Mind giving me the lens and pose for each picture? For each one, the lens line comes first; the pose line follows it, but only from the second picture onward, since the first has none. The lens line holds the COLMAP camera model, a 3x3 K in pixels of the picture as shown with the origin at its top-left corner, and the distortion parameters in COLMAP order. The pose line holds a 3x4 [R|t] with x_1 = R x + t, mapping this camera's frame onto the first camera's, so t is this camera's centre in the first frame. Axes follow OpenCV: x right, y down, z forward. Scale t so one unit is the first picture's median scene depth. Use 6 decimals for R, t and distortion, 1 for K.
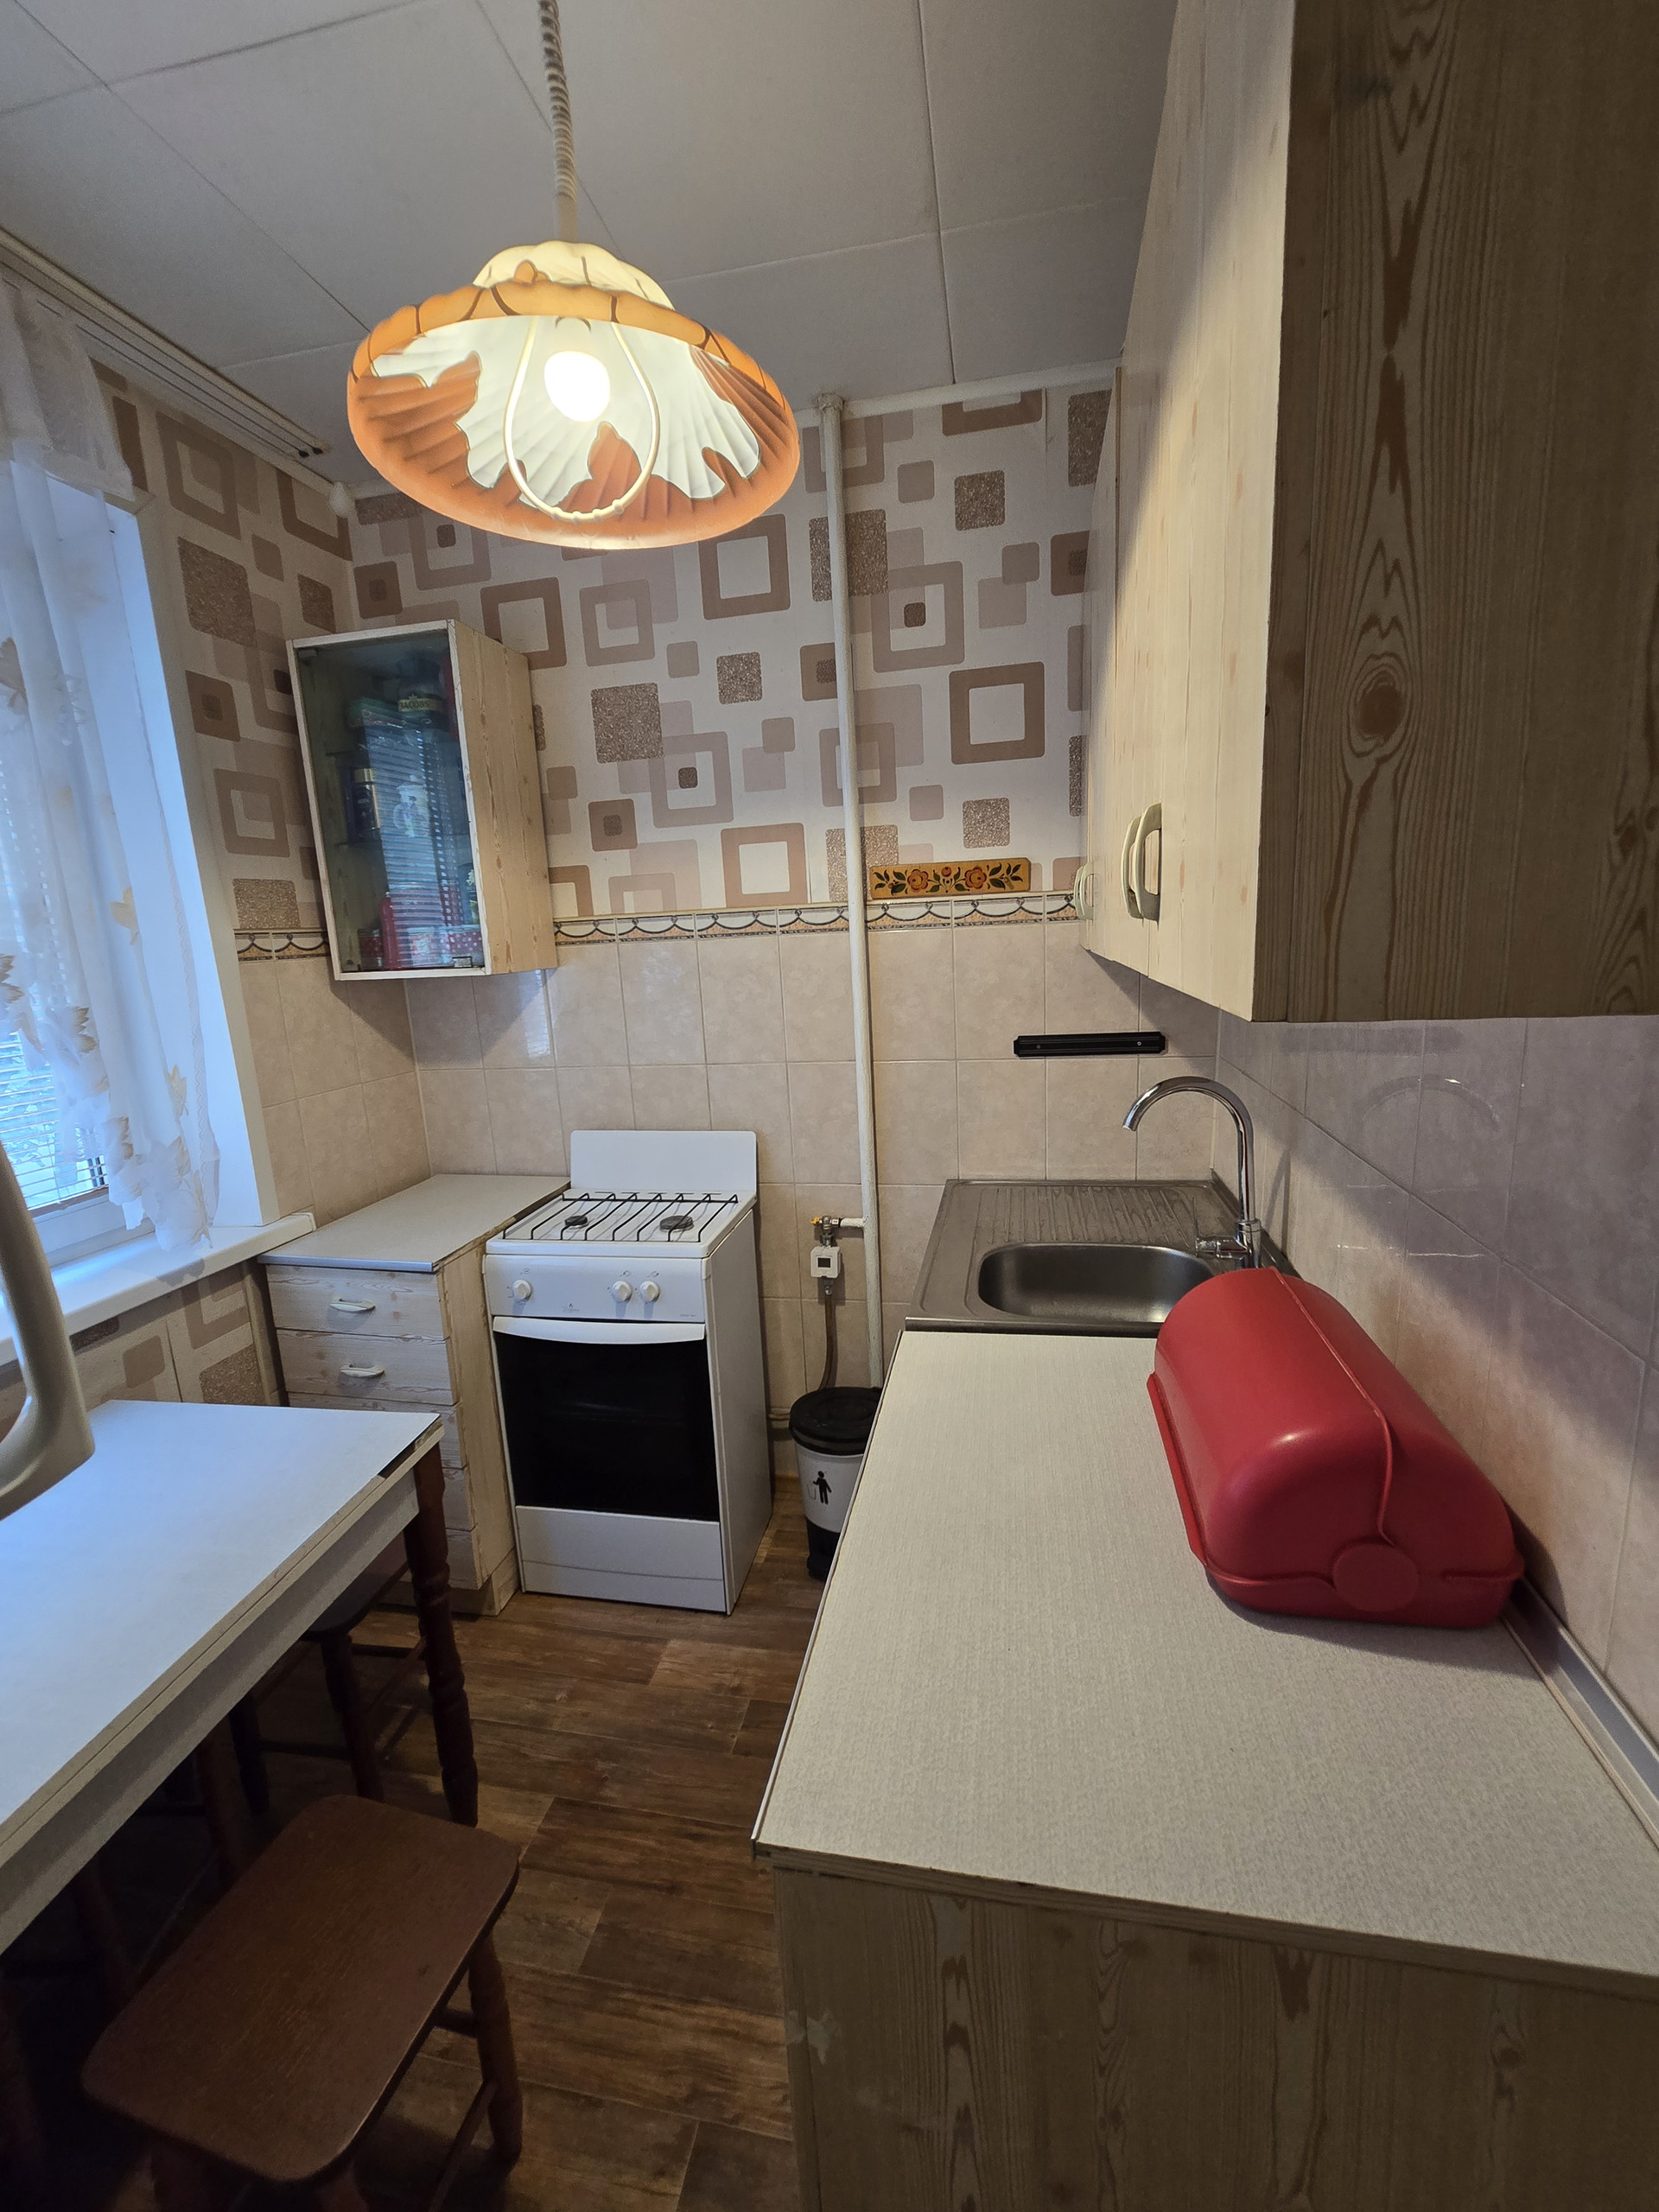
lens RADIAL K [[900.8, 0, 833.7], [0, 900.8, 1110.1], [0, 0, 1]] dist [-0.006331, -0.000573]
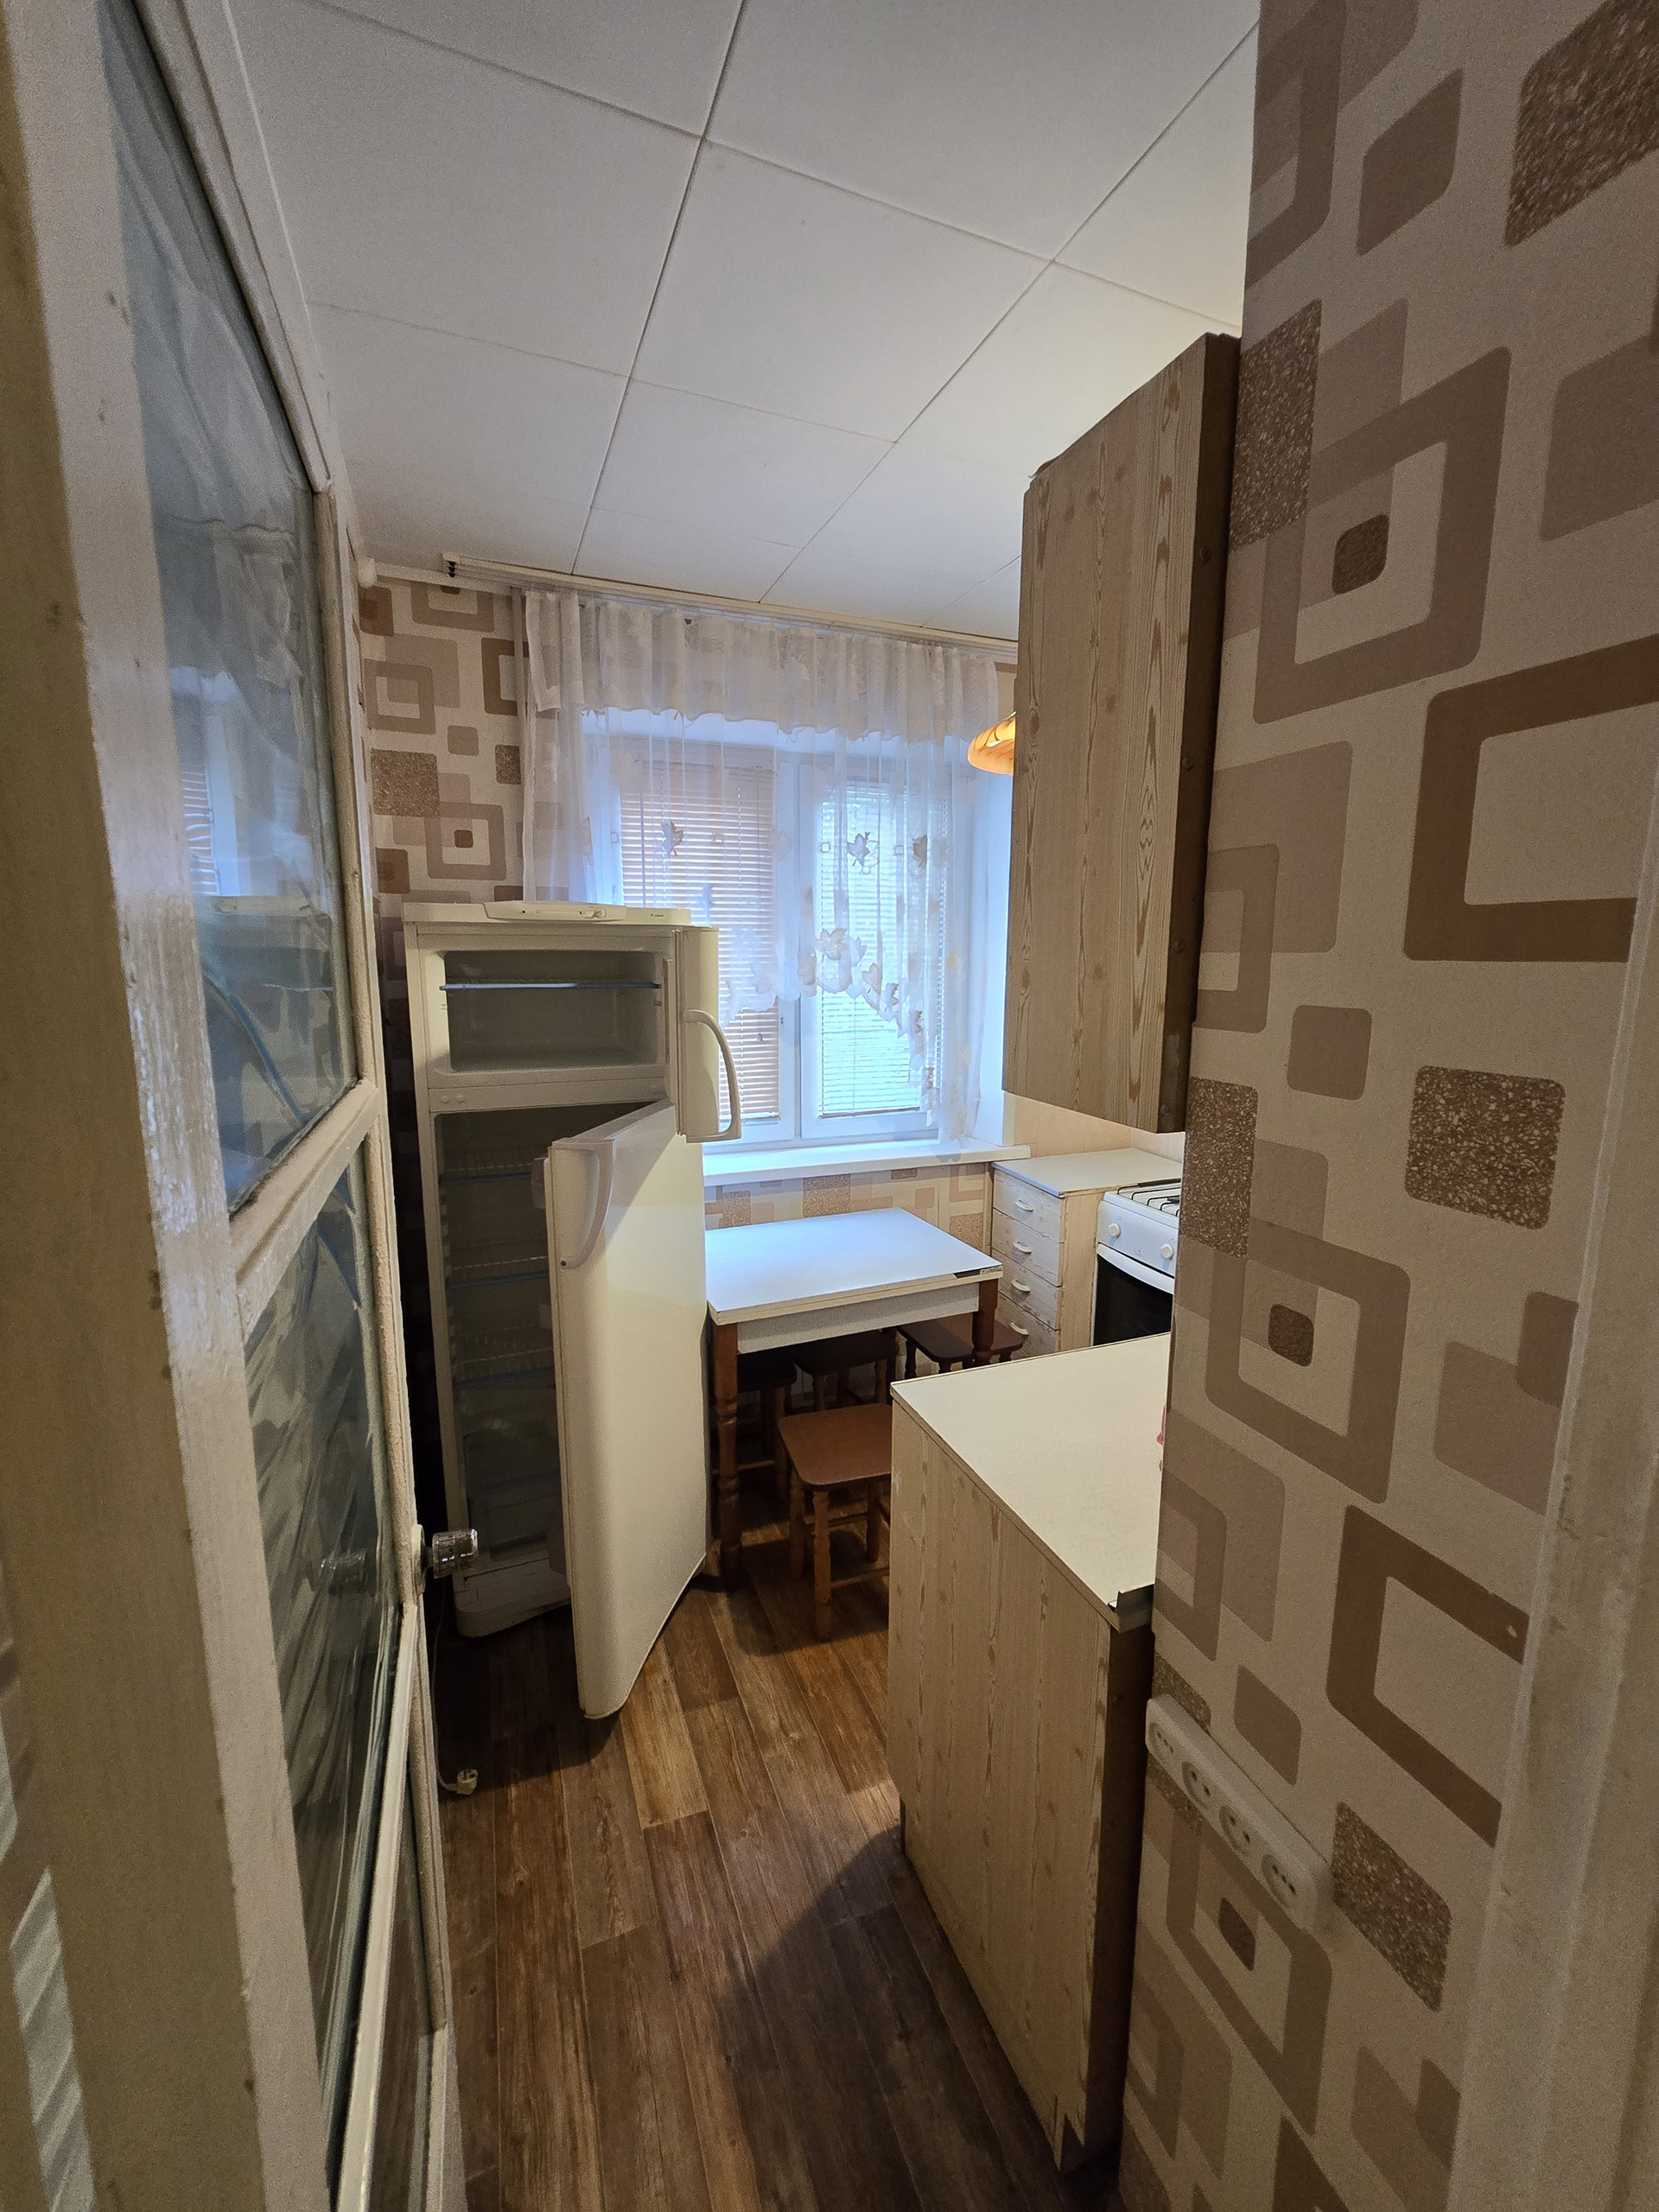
lens RADIAL K [[900.8, 0, 852.1], [0, 900.8, 1099.0], [0, 0, 1]] dist [-0.006331, -0.000573]
pose [[0.546326, 0.185611, -0.816748, 0.601874], [-0.197204, 0.976228, 0.089944, -0.057000], [0.814026, 0.111927, 0.569942, -0.206344]]
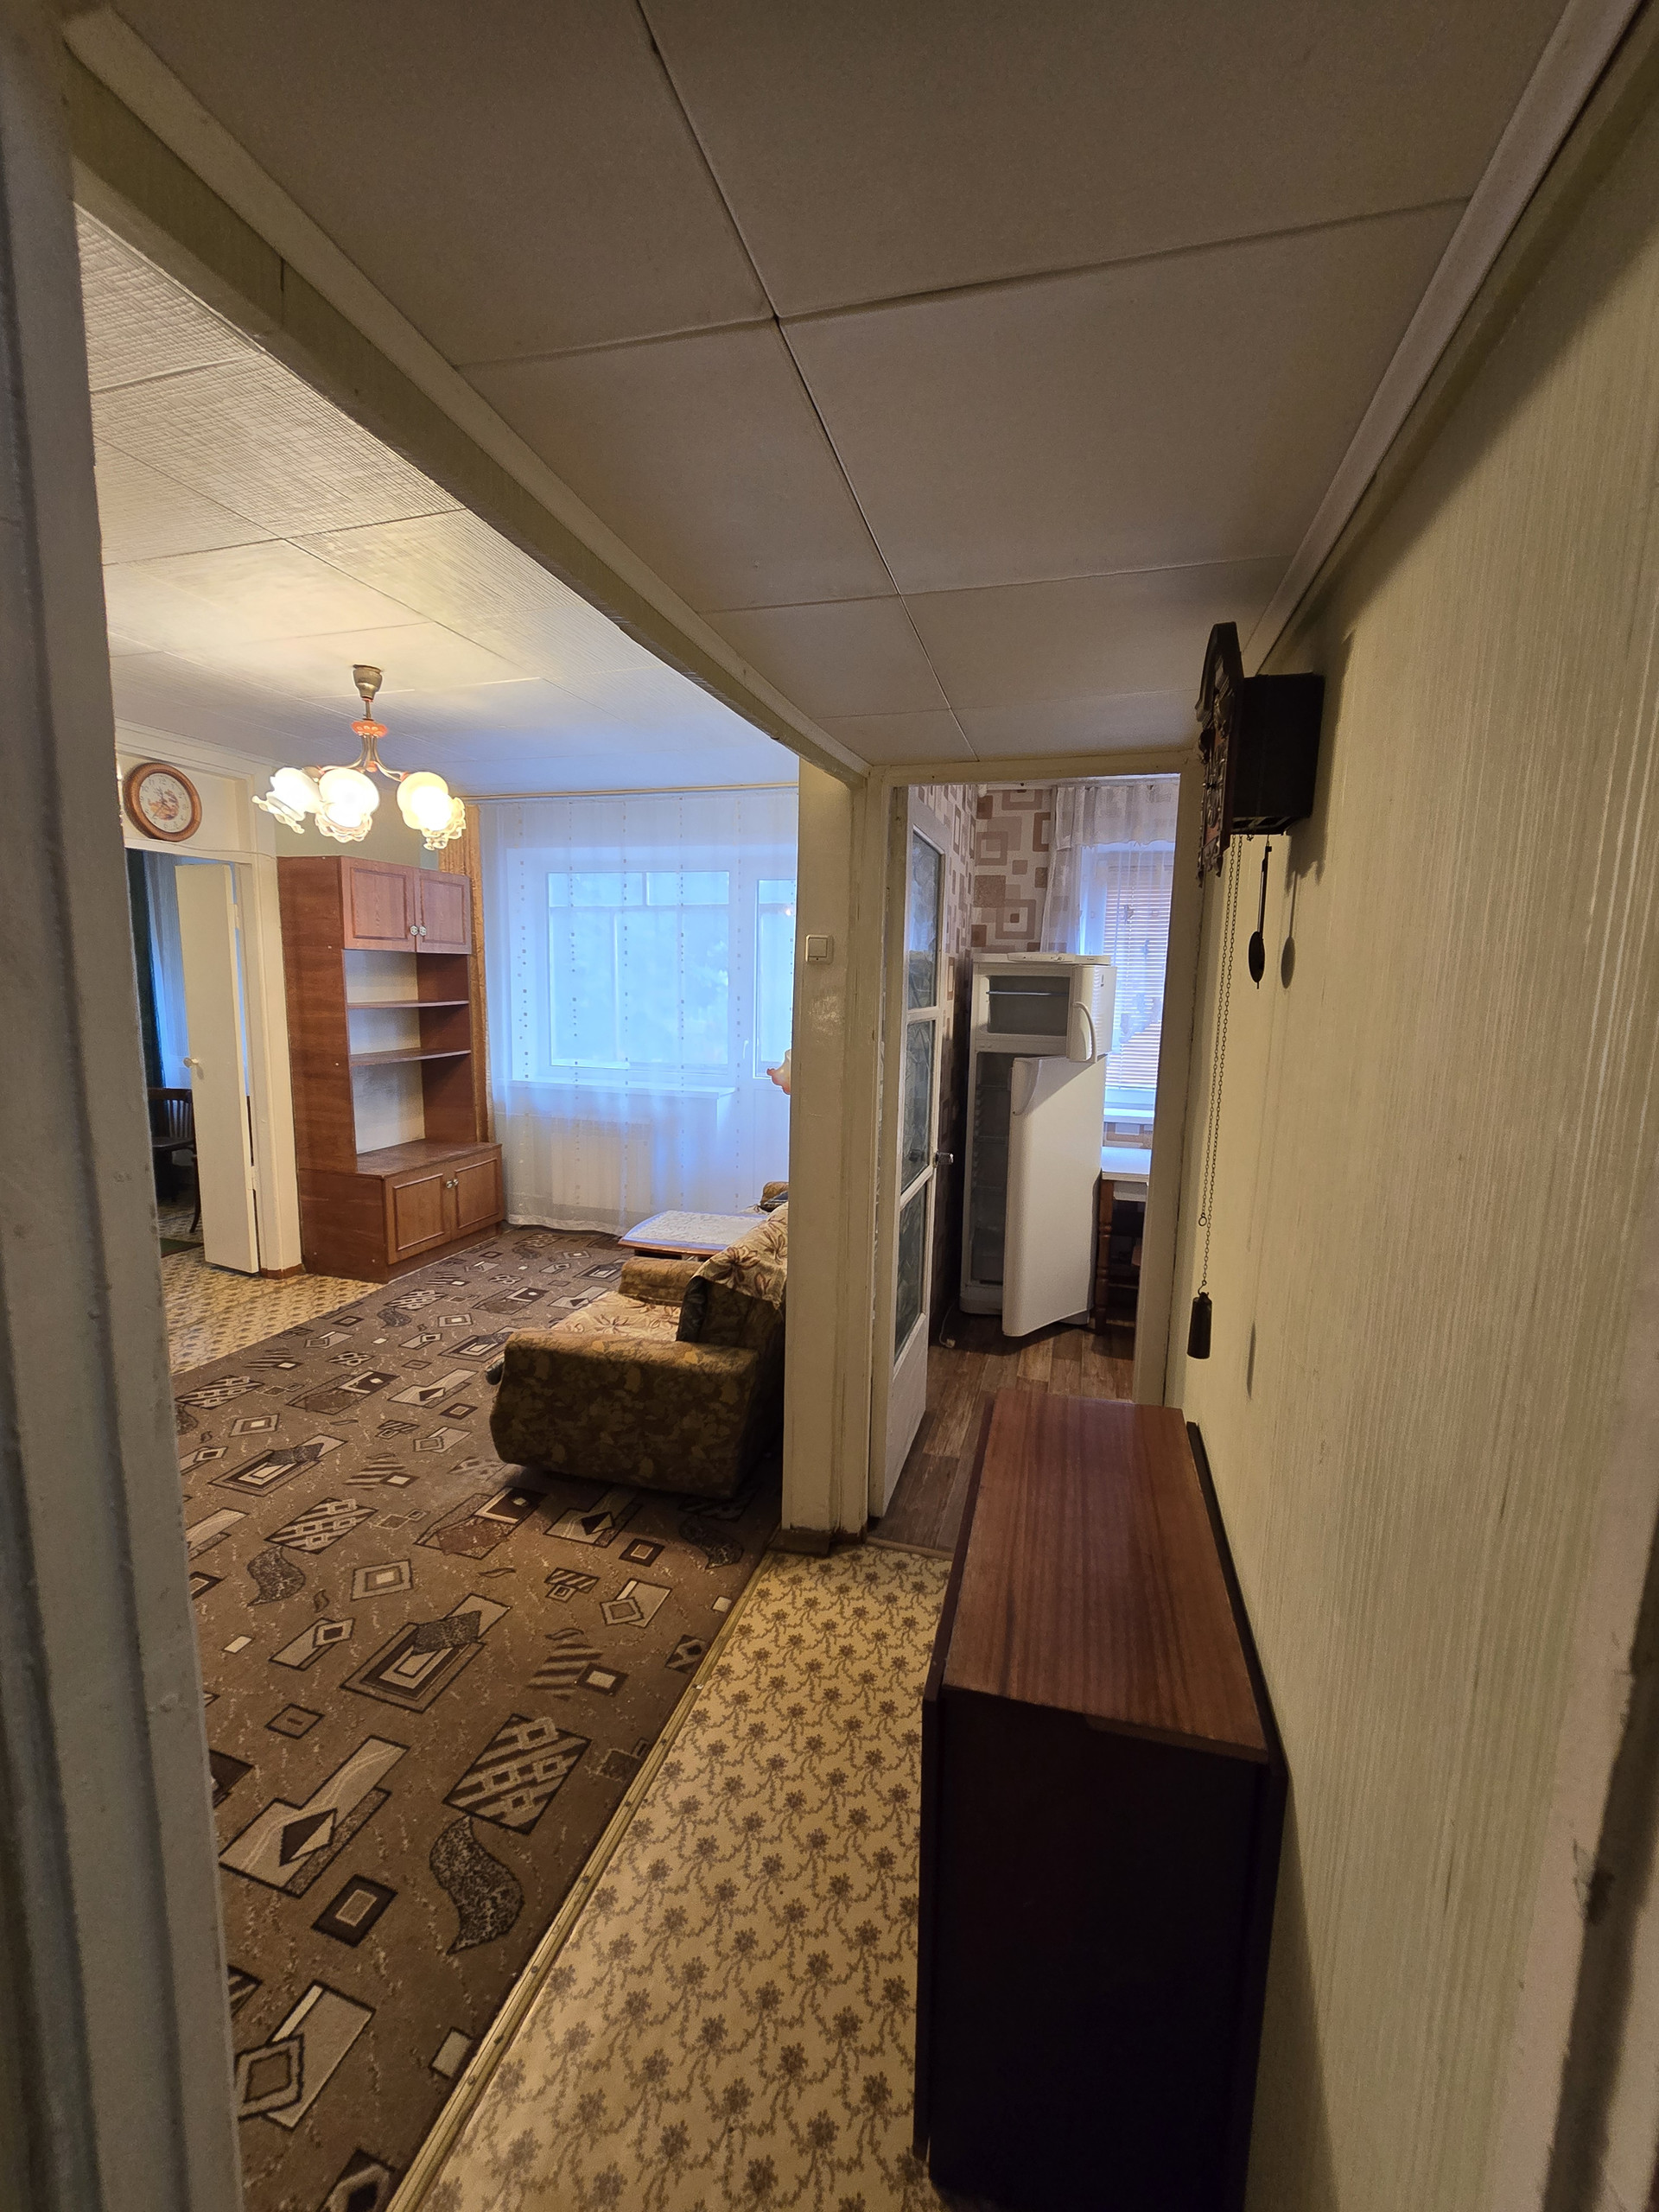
lens RADIAL K [[900.8, 0, 824.7], [0, 900.8, 1111.4], [0, 0, 1]] dist [-0.006331, -0.000573]
pose [[-0.091752, 0.188683, -0.977743, 1.454733], [-0.214872, 0.955001, 0.204458, -0.077377], [0.972323, 0.228849, -0.047080, -0.226212]]
